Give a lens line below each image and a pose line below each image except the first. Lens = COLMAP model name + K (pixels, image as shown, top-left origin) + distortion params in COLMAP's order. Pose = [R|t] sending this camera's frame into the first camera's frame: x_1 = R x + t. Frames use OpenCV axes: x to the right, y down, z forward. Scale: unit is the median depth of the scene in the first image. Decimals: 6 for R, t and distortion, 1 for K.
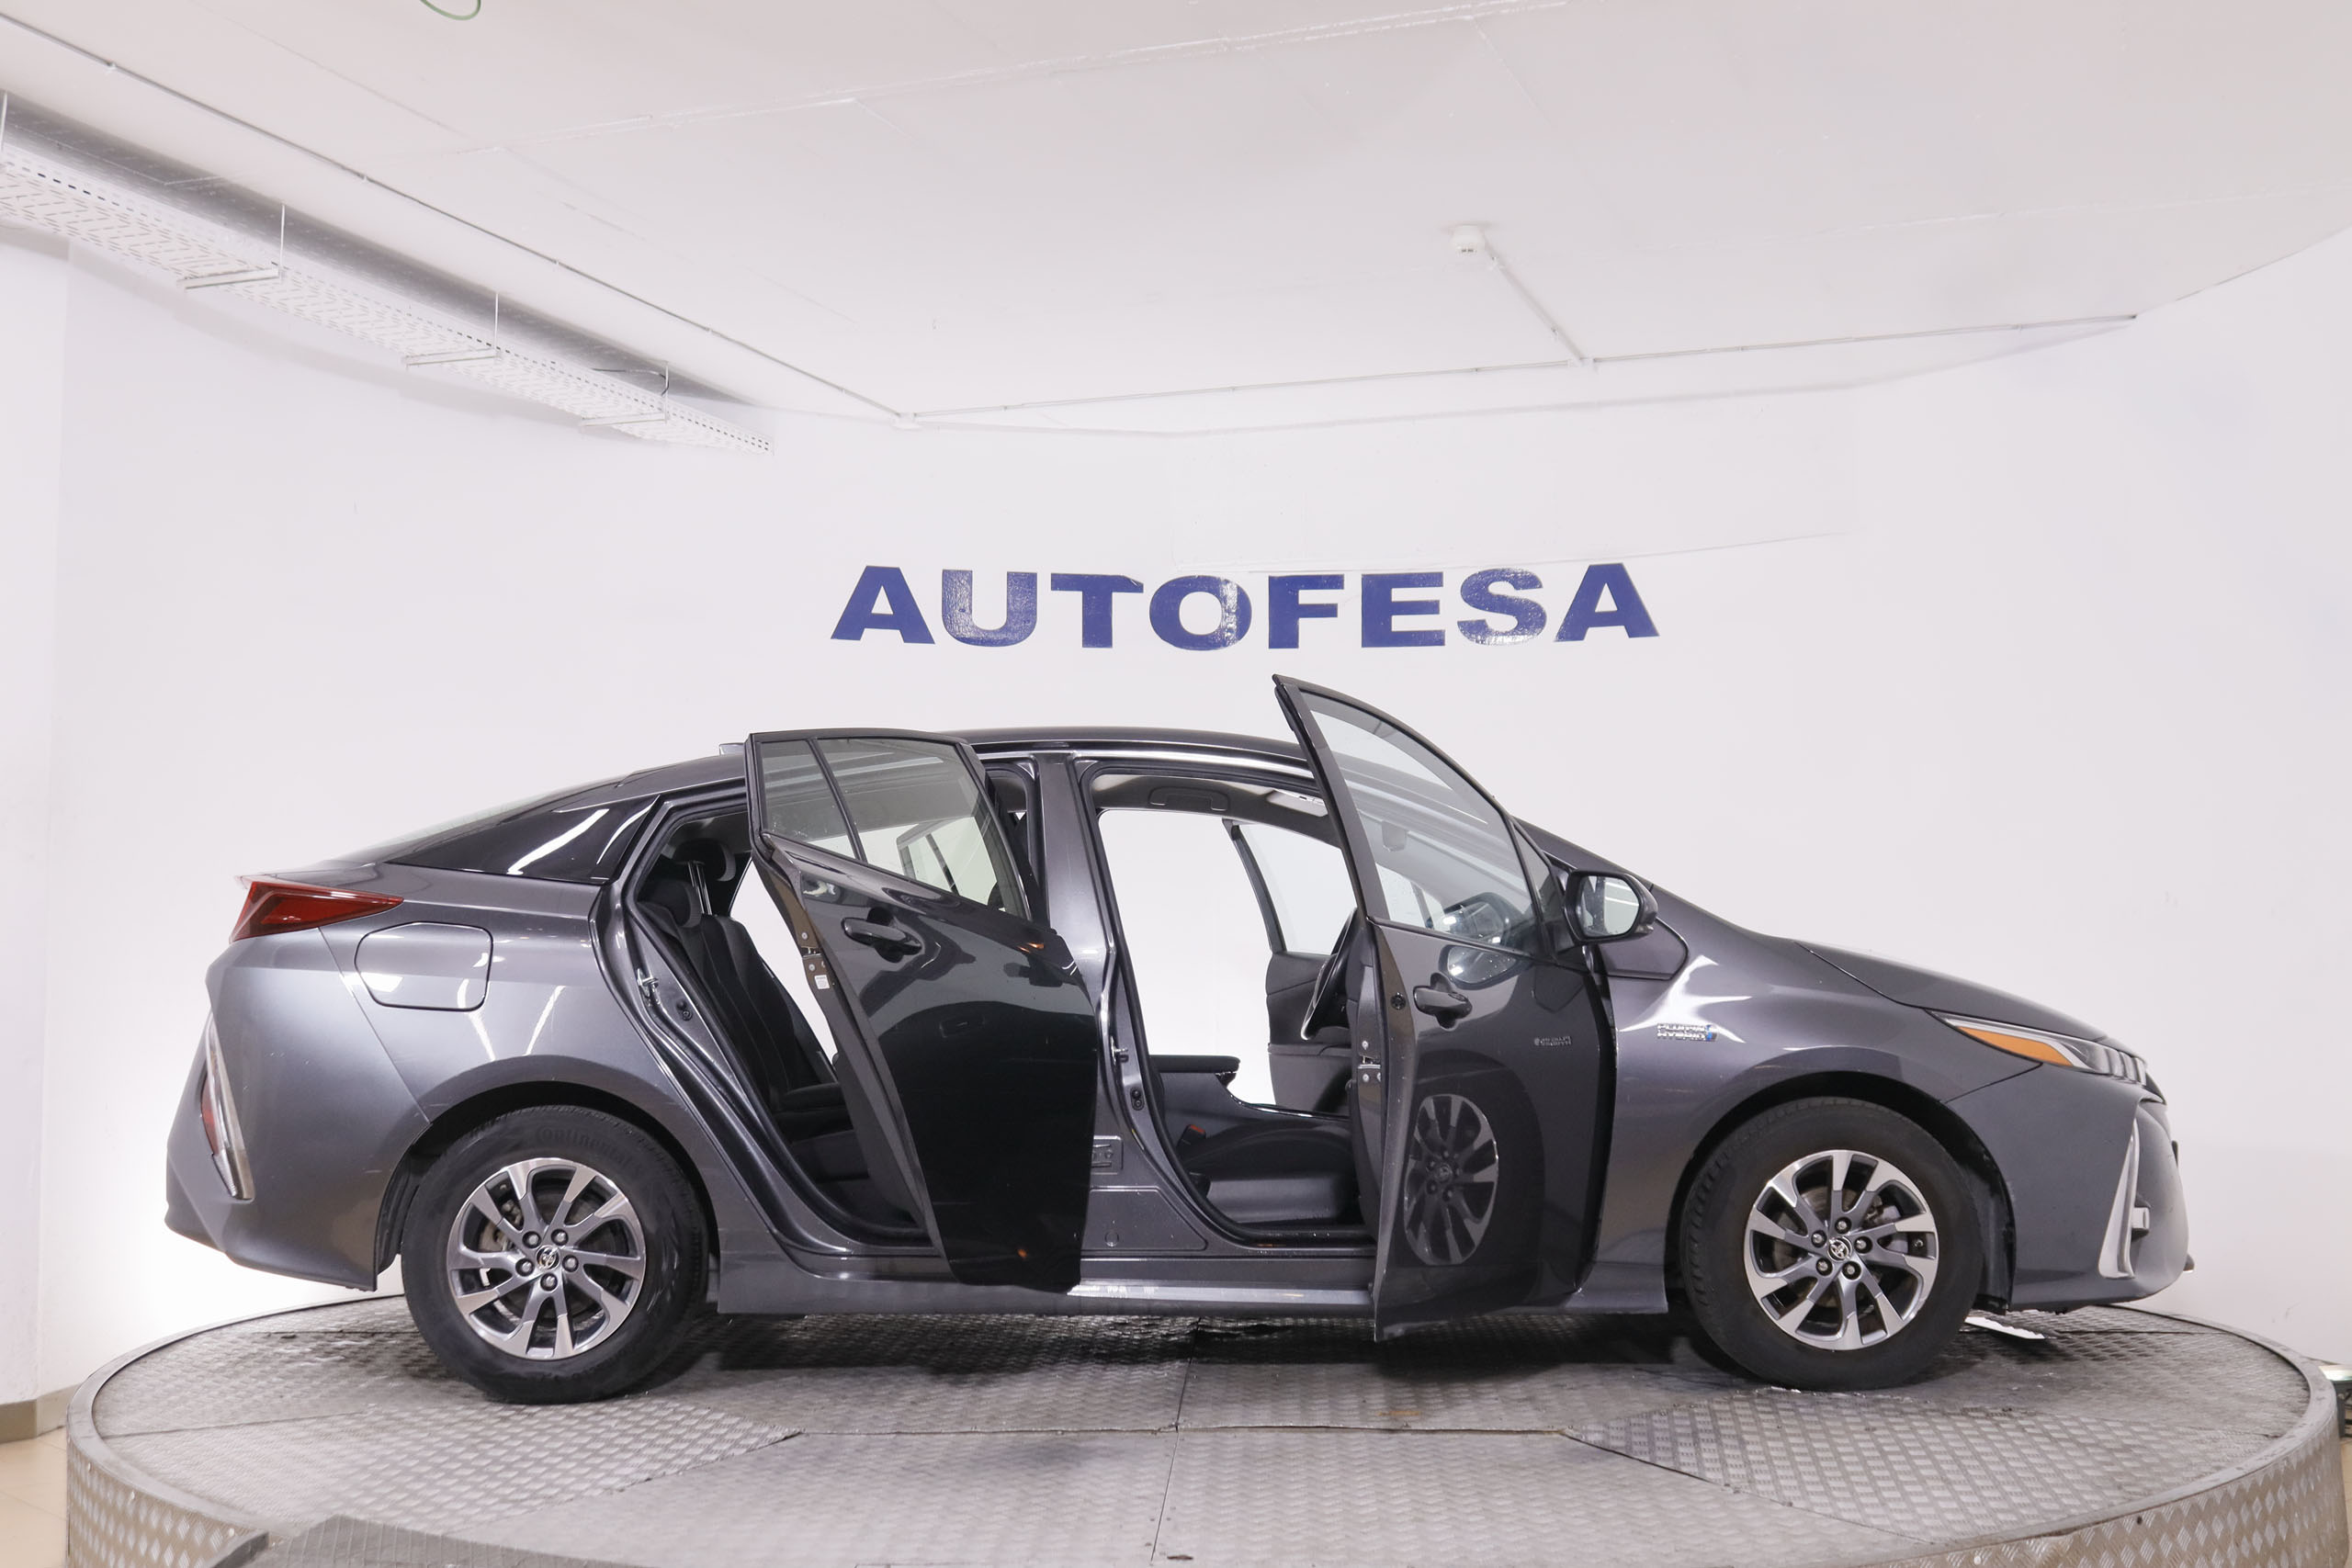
lens RADIAL K [[2591.2, 0, 1180.8], [0, 2591.2, 683.2], [0, 0, 1]] dist [-0.097895, -0.007495]
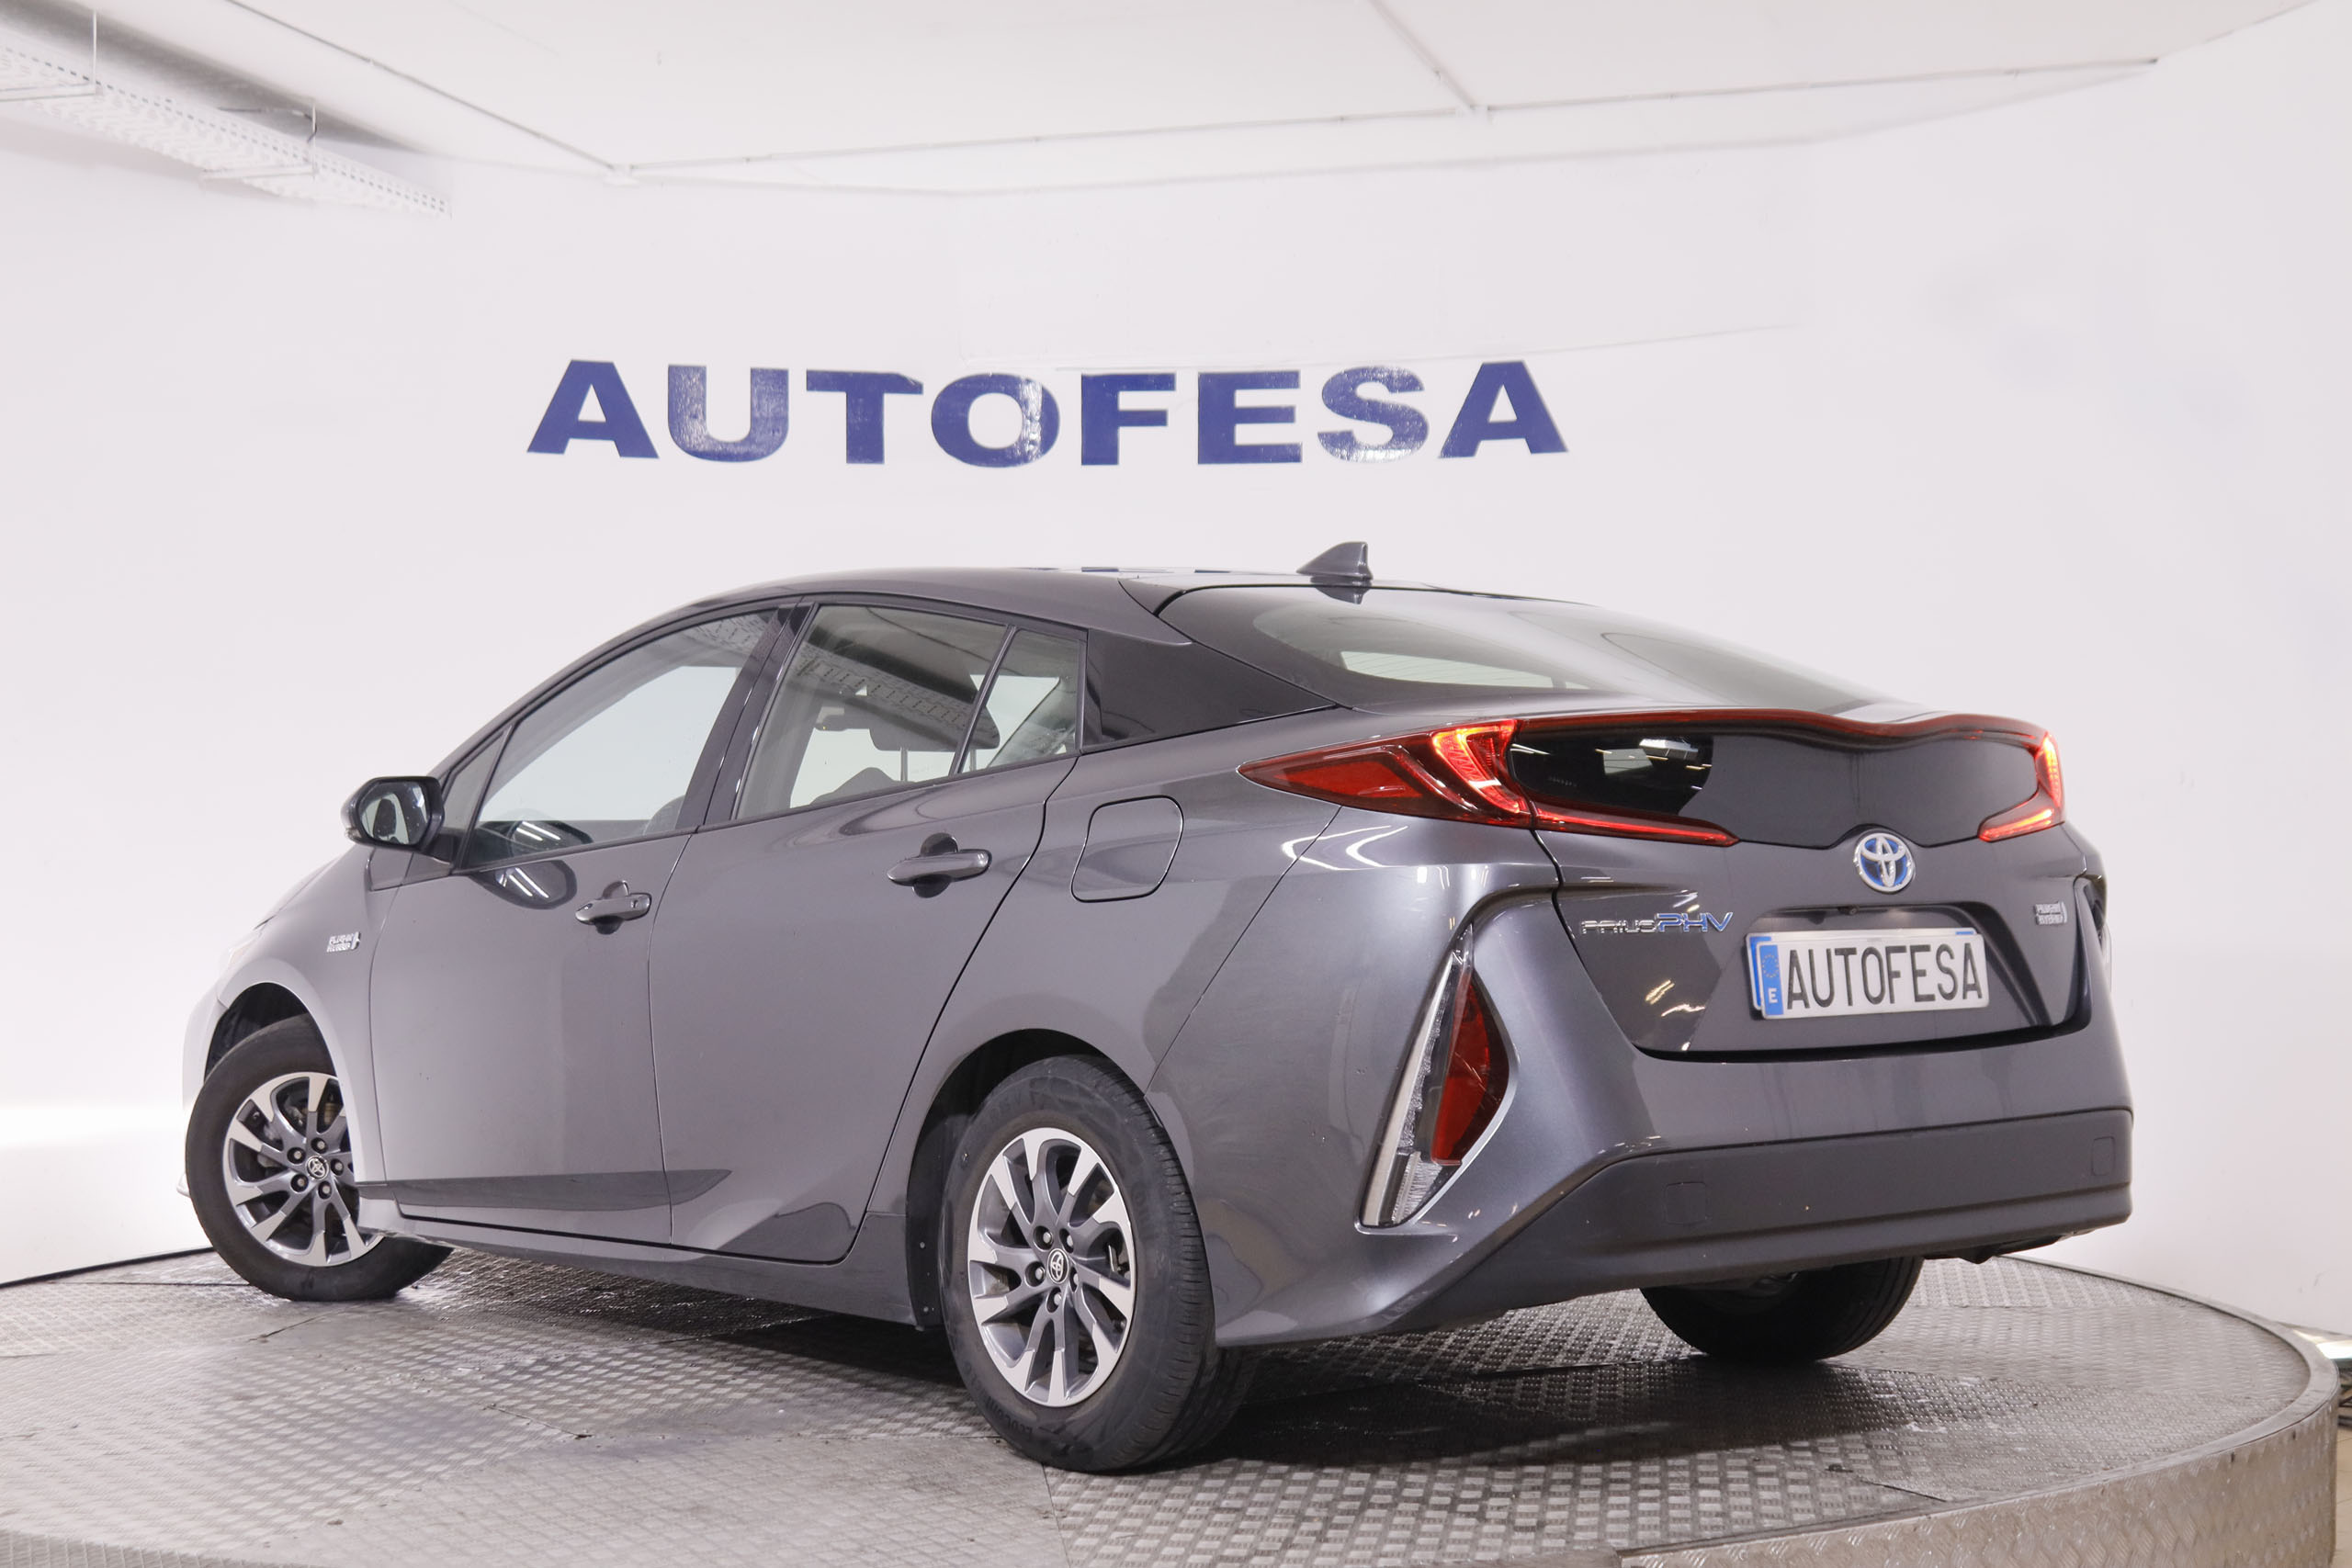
lens RADIAL K [[3431.0, 0, 1179.5], [0, 3431.0, 695.0], [0, 0, 1]] dist [-0.034130, 0.085868]
pose [[0.998089, -0.001238, 0.061776, -0.001213], [-0.002407, 0.998262, 0.058888, -0.005582], [-0.061742, -0.058924, 0.996351, -0.061587]]
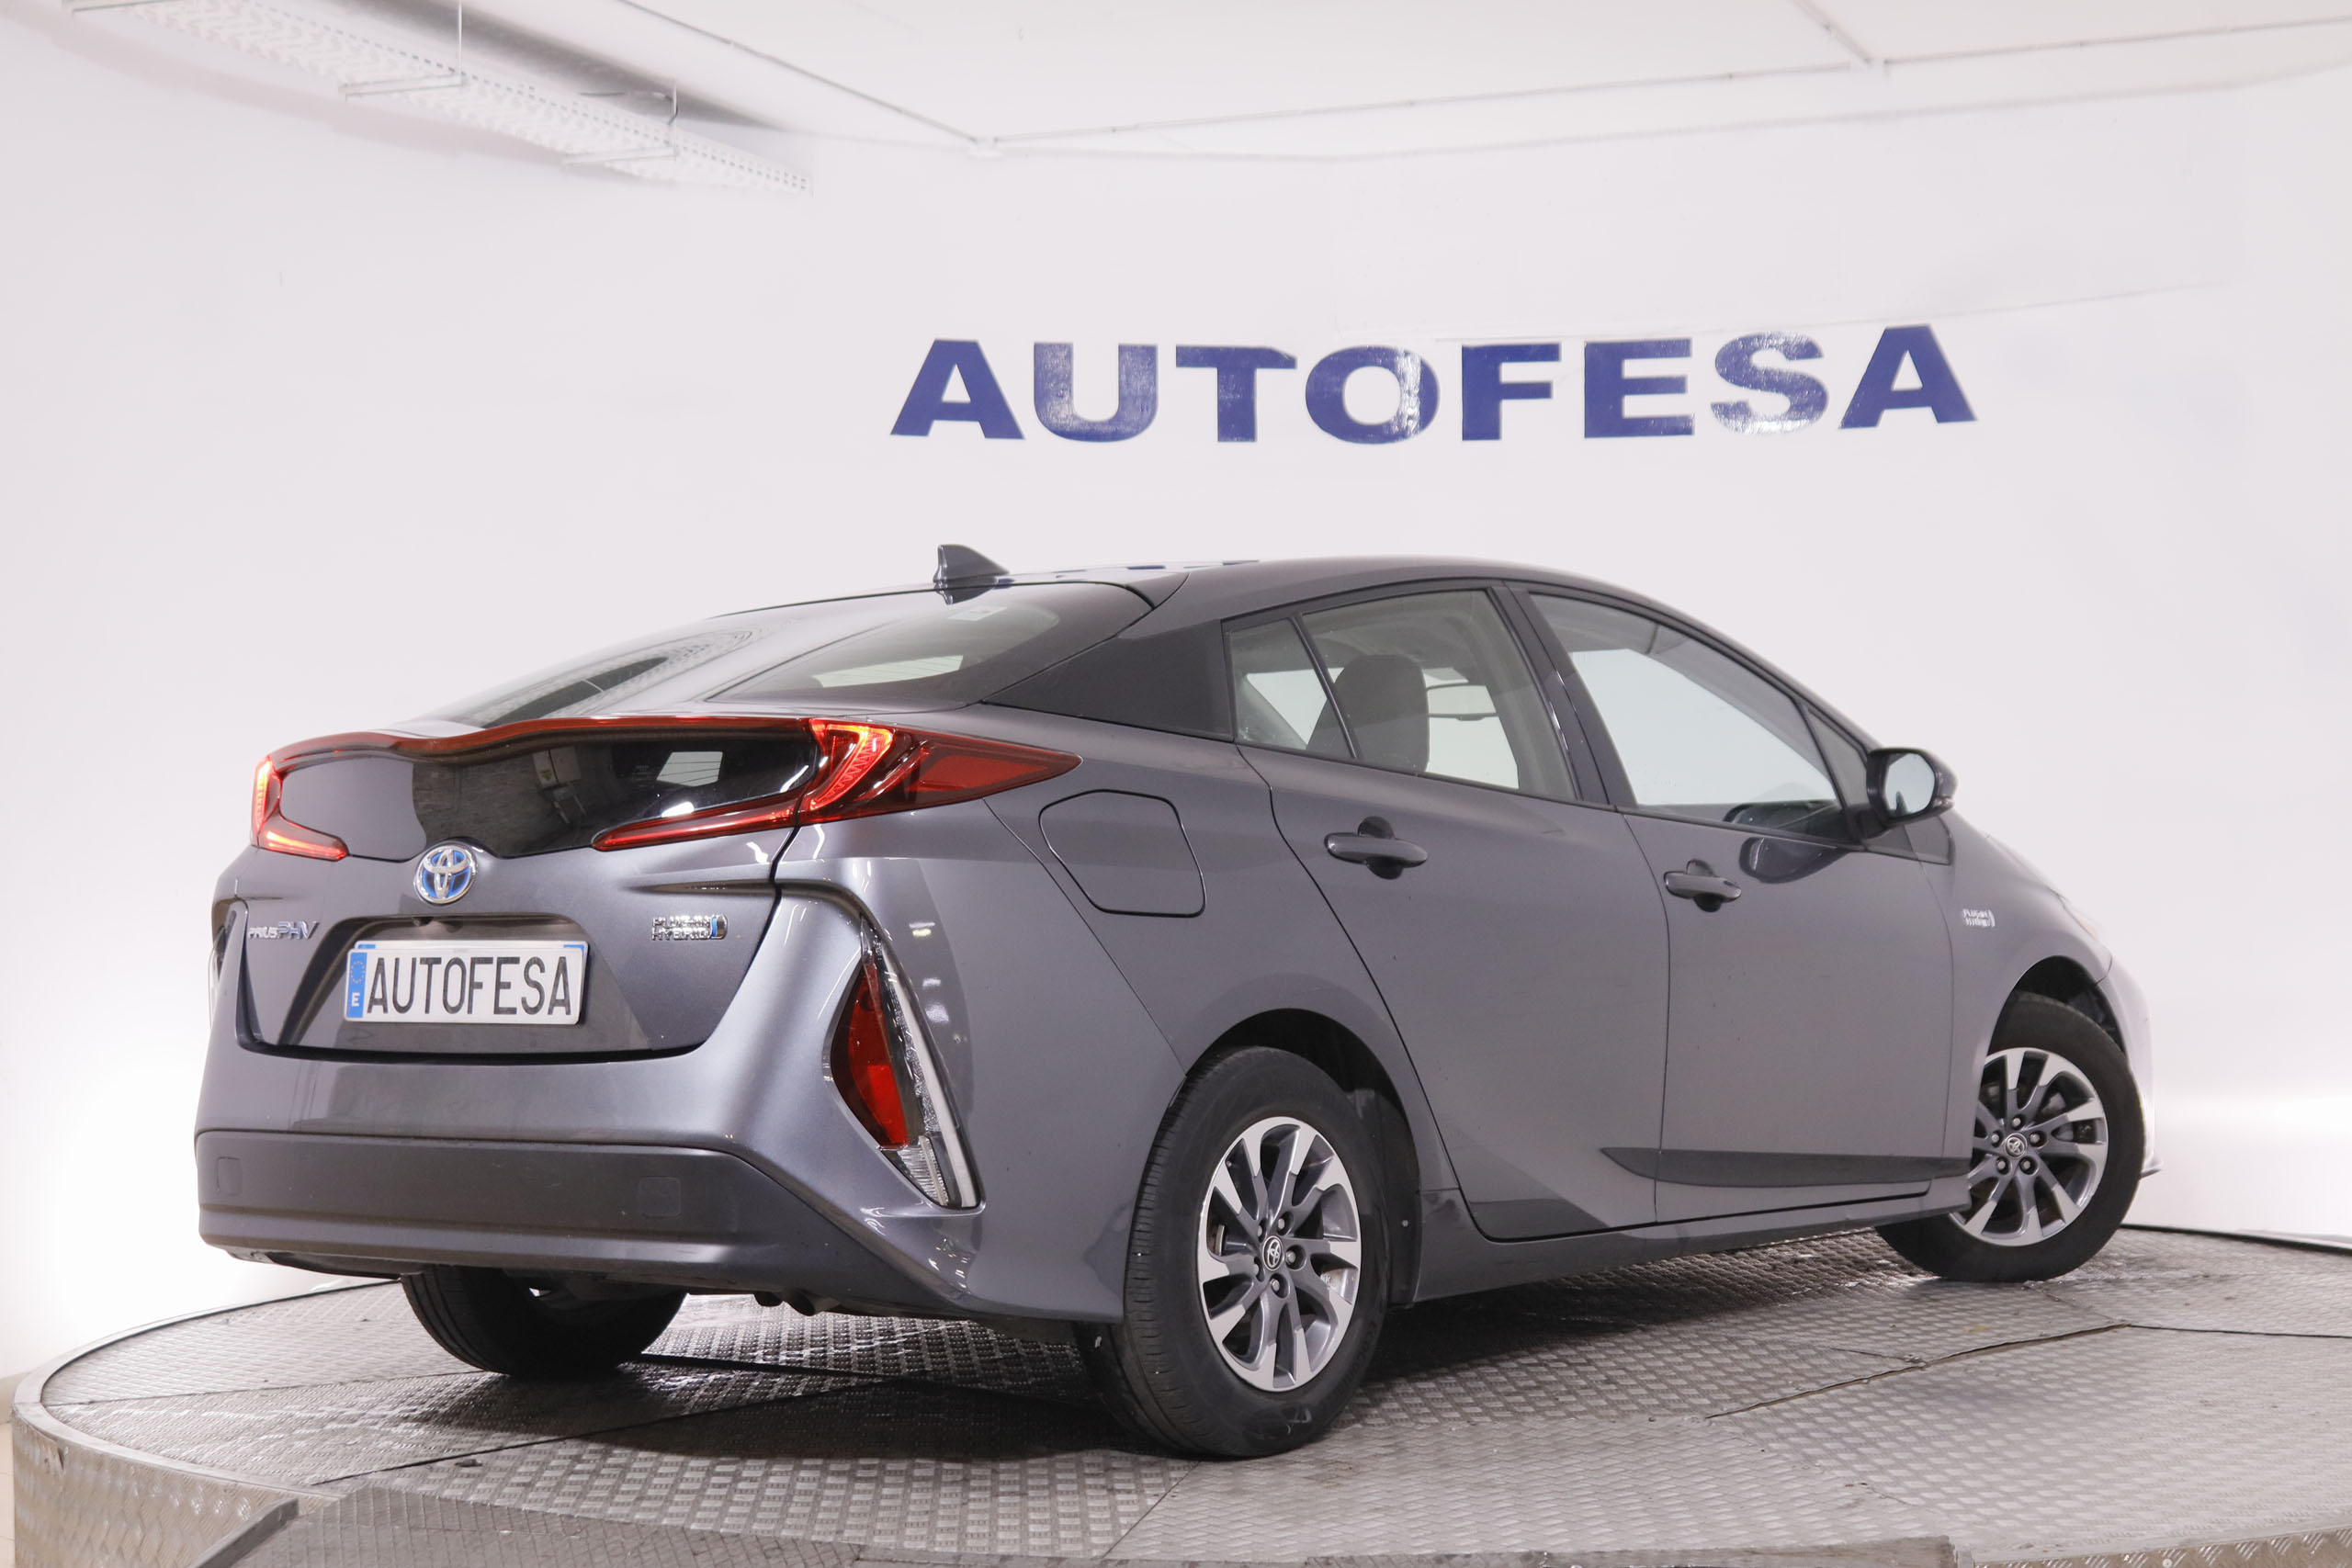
lens RADIAL K [[3803.1, 0, 1170.8], [0, 3803.1, 714.0], [0, 0, 1]] dist [-0.018055, 0.176837]
pose [[0.998510, -0.005928, -0.054252, 0.009468], [0.009639, 0.997612, 0.068395, -0.011542], [0.053717, -0.068816, 0.996182, -0.135432]]
